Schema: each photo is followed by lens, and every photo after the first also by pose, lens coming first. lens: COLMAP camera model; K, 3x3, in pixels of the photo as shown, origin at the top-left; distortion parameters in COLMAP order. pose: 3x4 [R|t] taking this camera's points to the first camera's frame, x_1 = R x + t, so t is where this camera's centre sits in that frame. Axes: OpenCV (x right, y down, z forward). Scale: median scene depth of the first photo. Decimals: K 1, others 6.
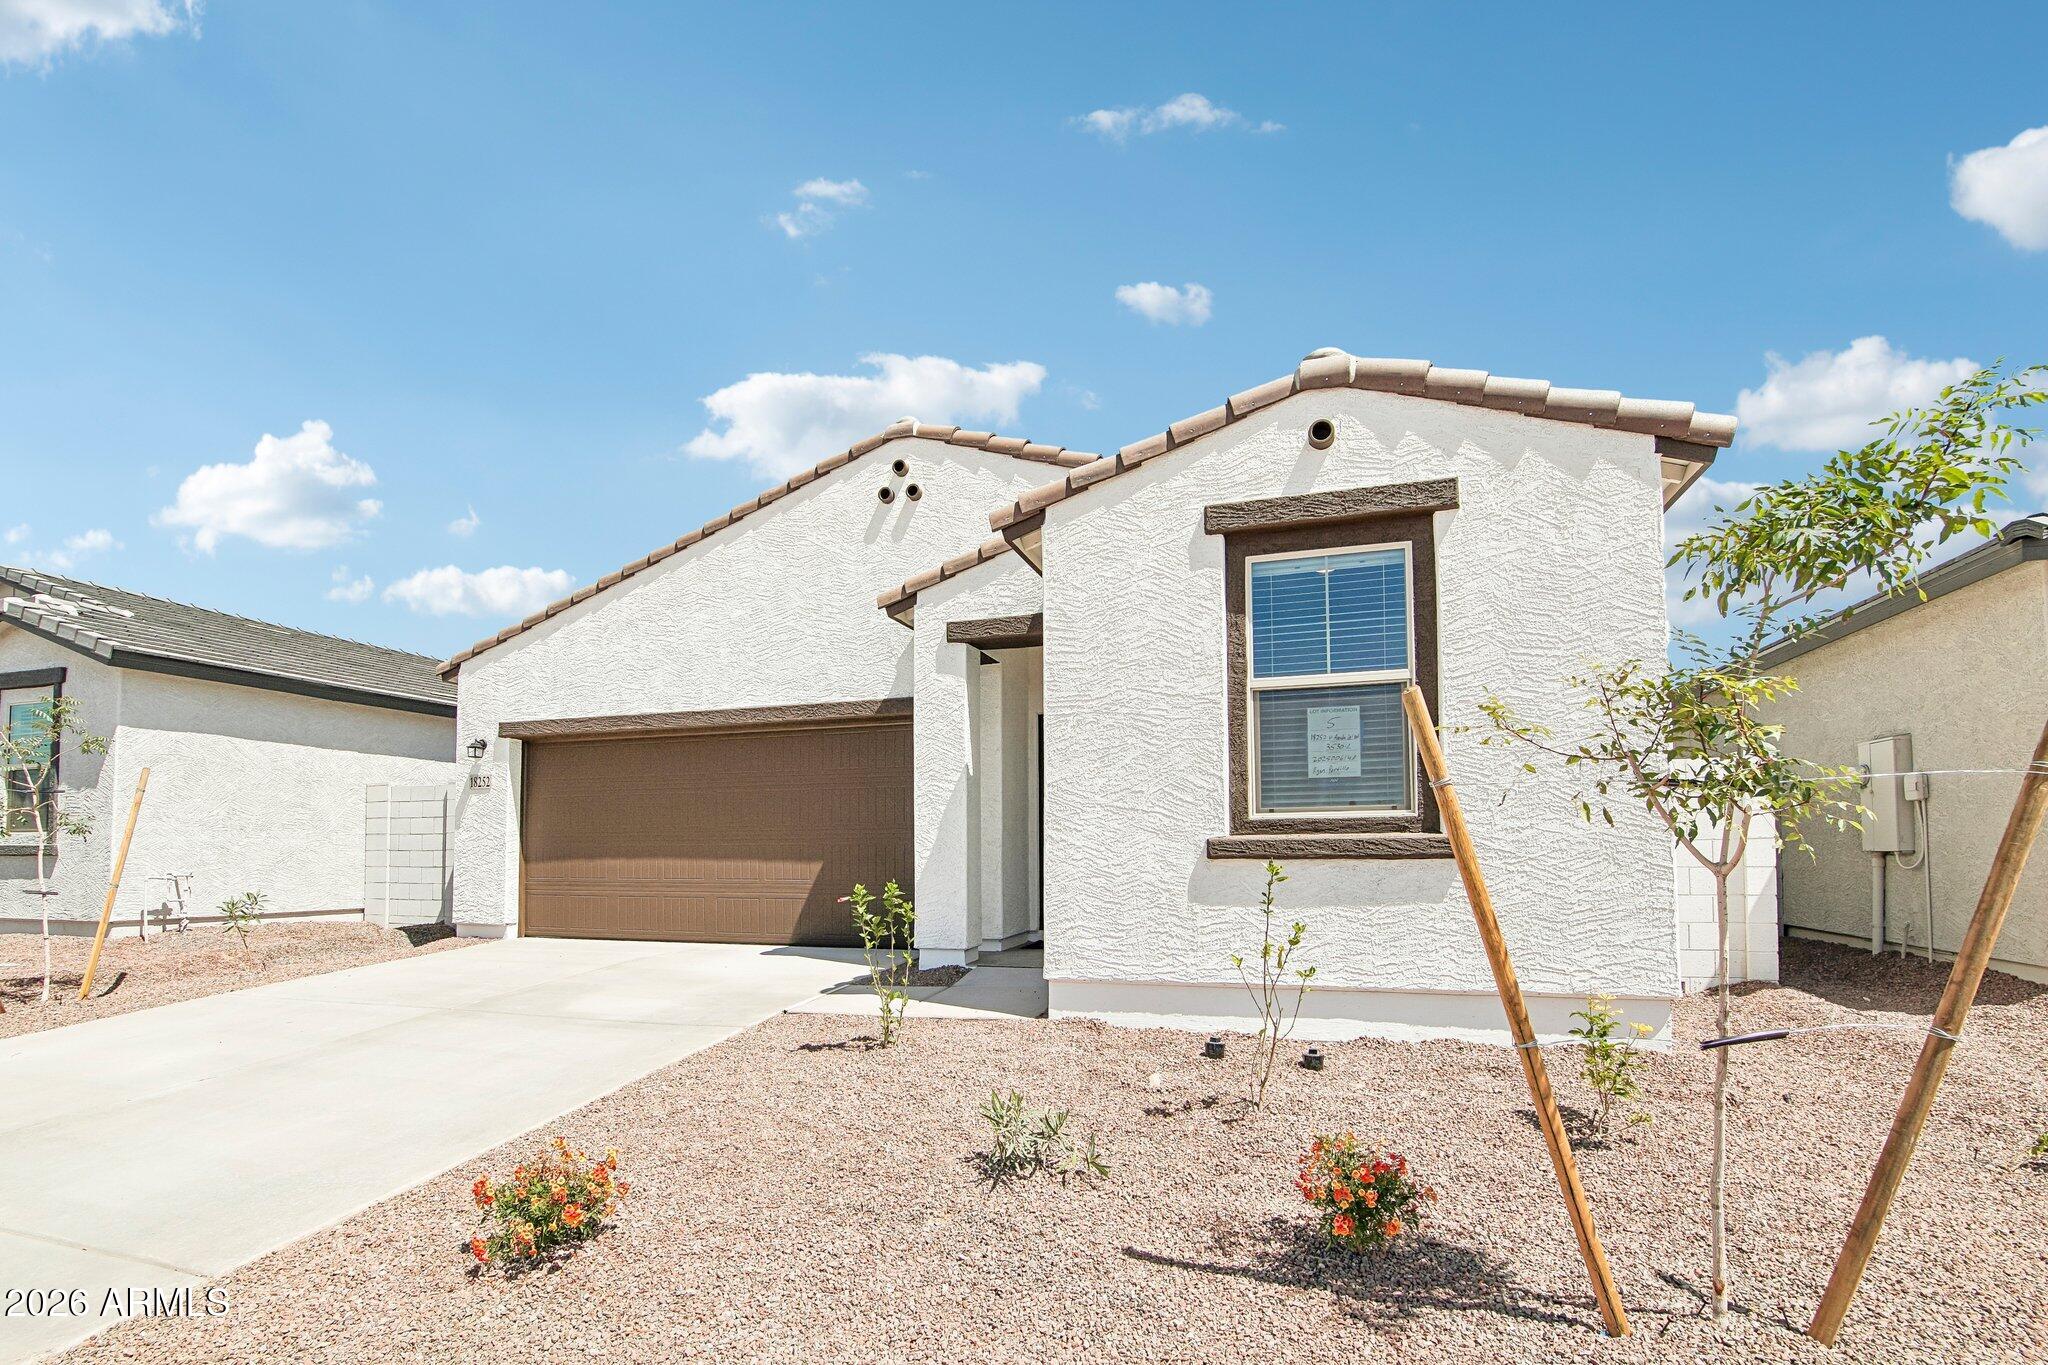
lens RADIAL K [[896.8, 0, 1025.2], [0, 896.8, 630.5], [0, 0, 1]] dist [-0.018583, 0.000150]
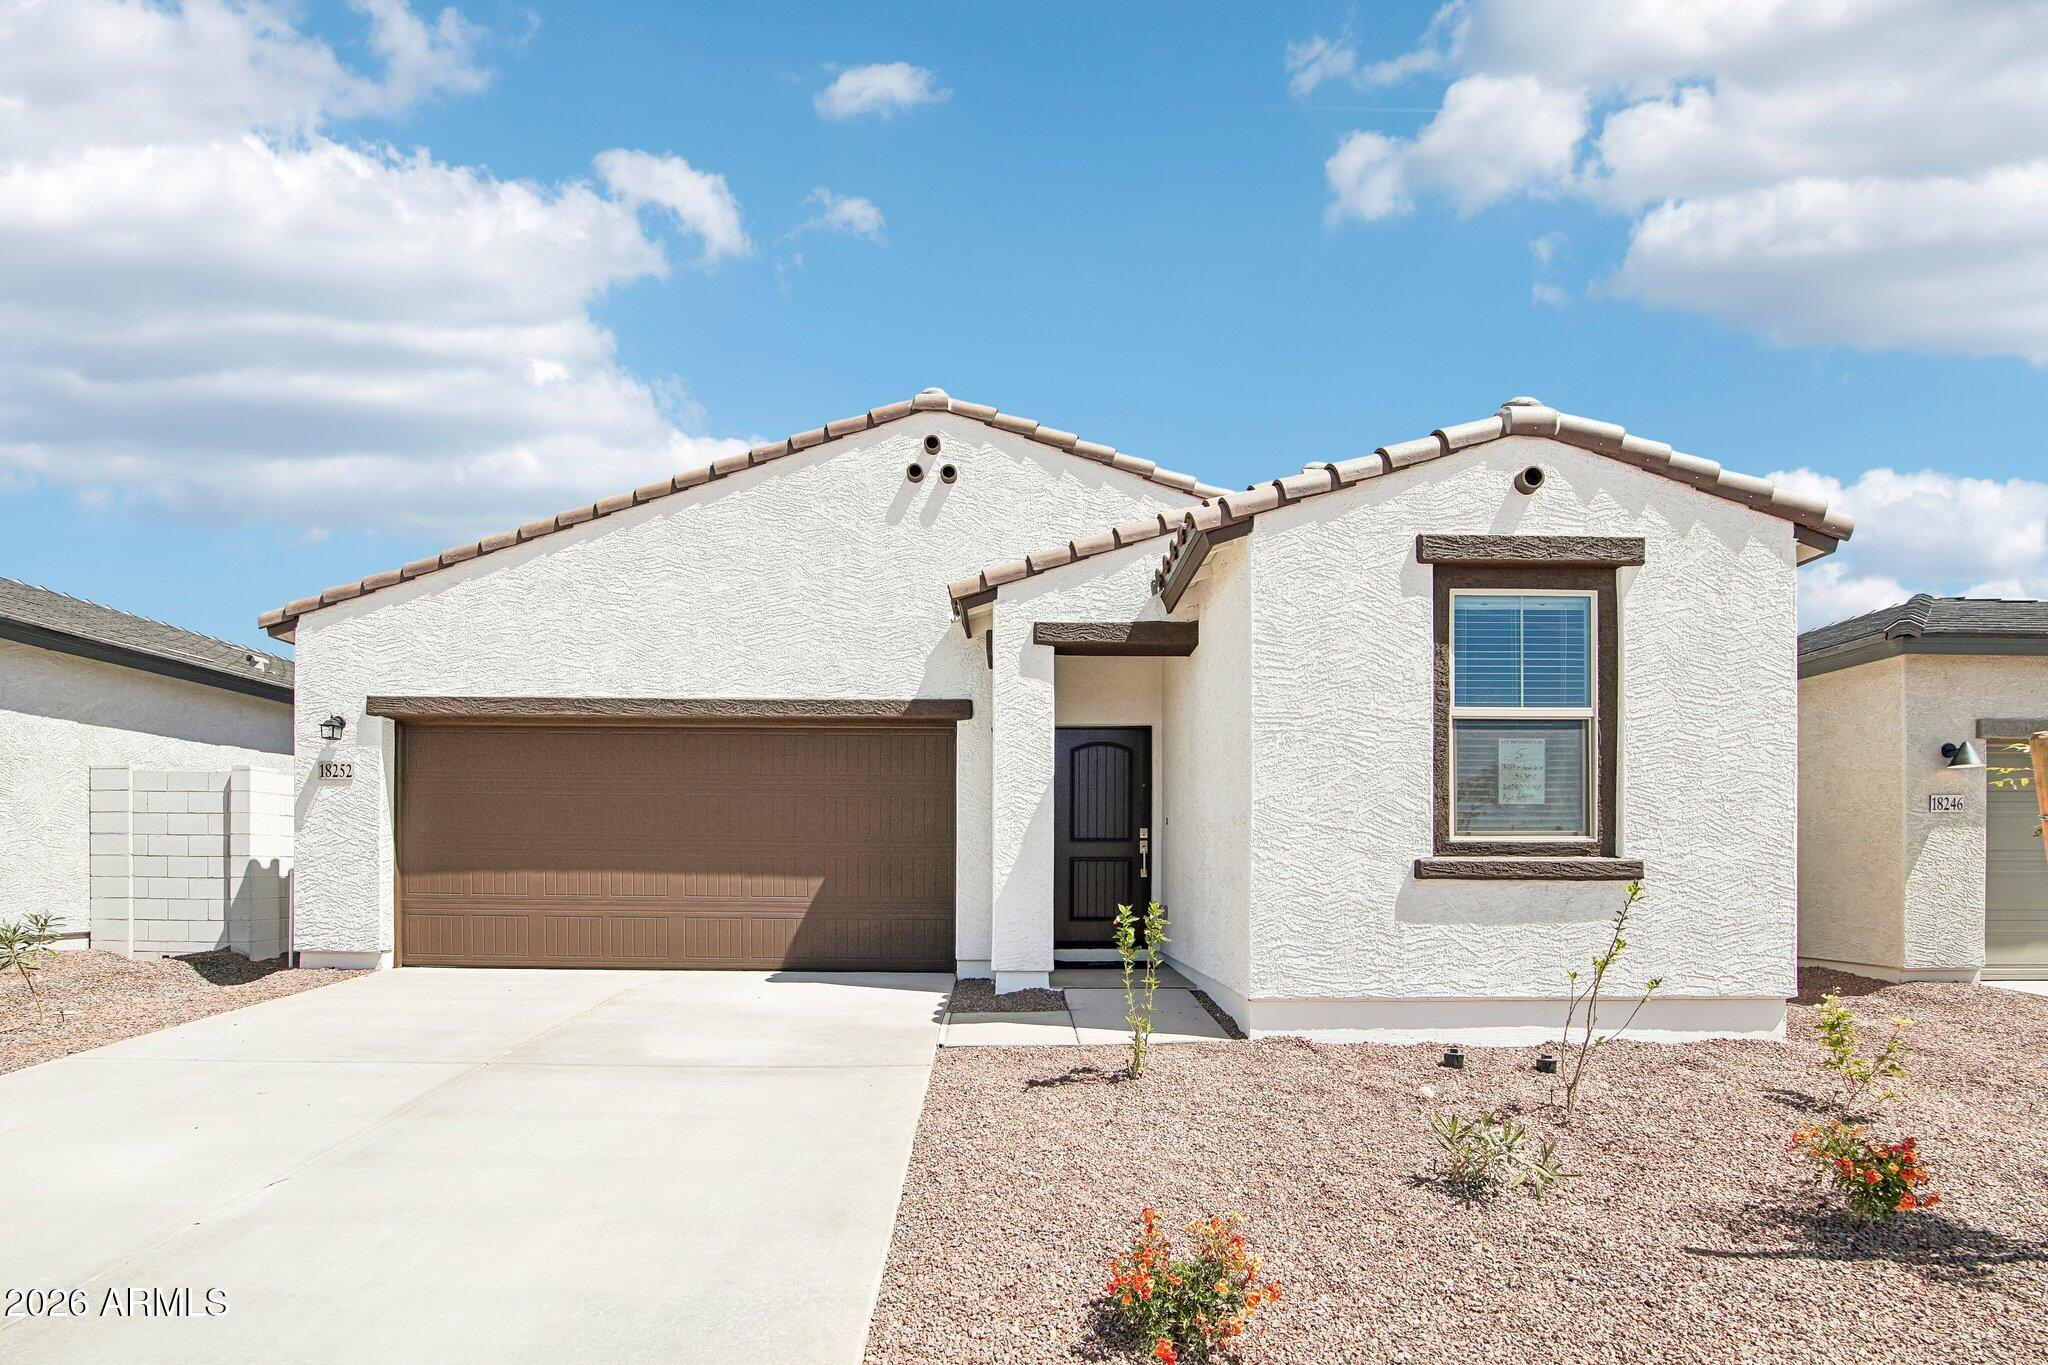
lens RADIAL K [[921.6, 0, 1010.0], [0, 921.6, 688.2], [0, 0, 1]] dist [-0.024575, 0.004295]
pose [[0.951560, 0.070279, 0.299324, -0.543097], [-0.085082, 0.995698, 0.036695, 0.035931], [-0.295458, -0.060384, 0.953446, 0.138799]]
